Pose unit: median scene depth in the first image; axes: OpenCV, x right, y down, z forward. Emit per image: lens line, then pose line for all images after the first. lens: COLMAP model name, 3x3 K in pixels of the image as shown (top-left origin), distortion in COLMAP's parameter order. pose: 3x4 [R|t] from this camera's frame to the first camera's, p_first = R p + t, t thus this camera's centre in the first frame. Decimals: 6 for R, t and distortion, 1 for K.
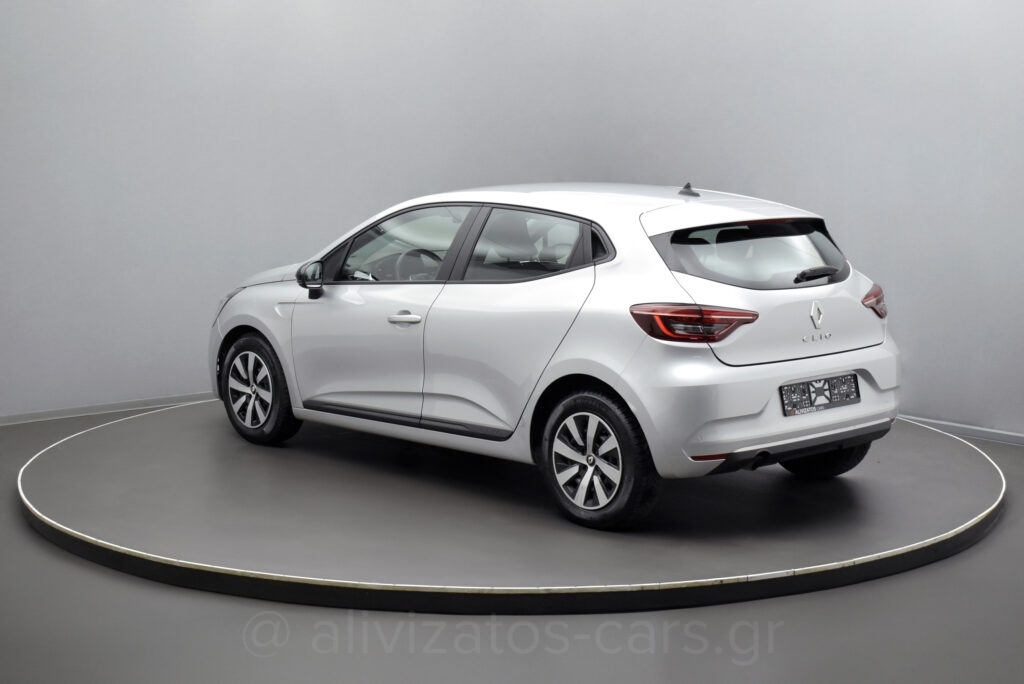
lens RADIAL K [[1630.6, 0, 509.9], [0, 1630.6, 345.7], [0, 0, 1]] dist [0.069807, 0.000000]
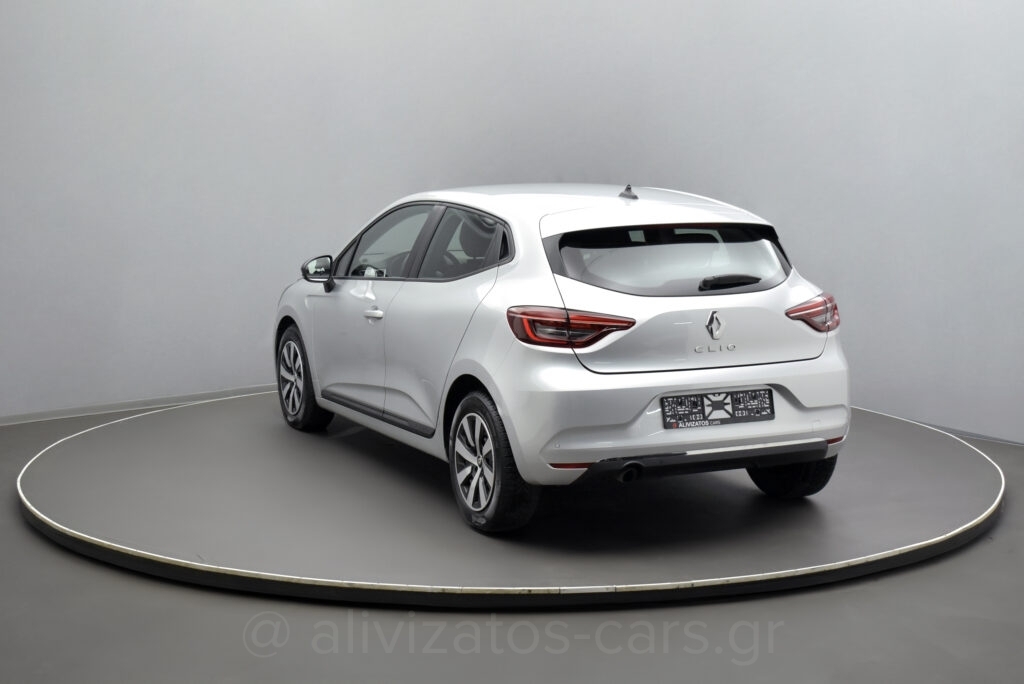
lens RADIAL K [[1630.6, 0, 510.9], [0, 1630.6, 336.8], [0, 0, 1]] dist [0.069807, 0.000000]
pose [[0.954241, 0.041828, -0.296098, 0.346977], [-0.043908, 0.999036, -0.000376, -0.006124], [0.295796, 0.013359, 0.955158, 0.051761]]
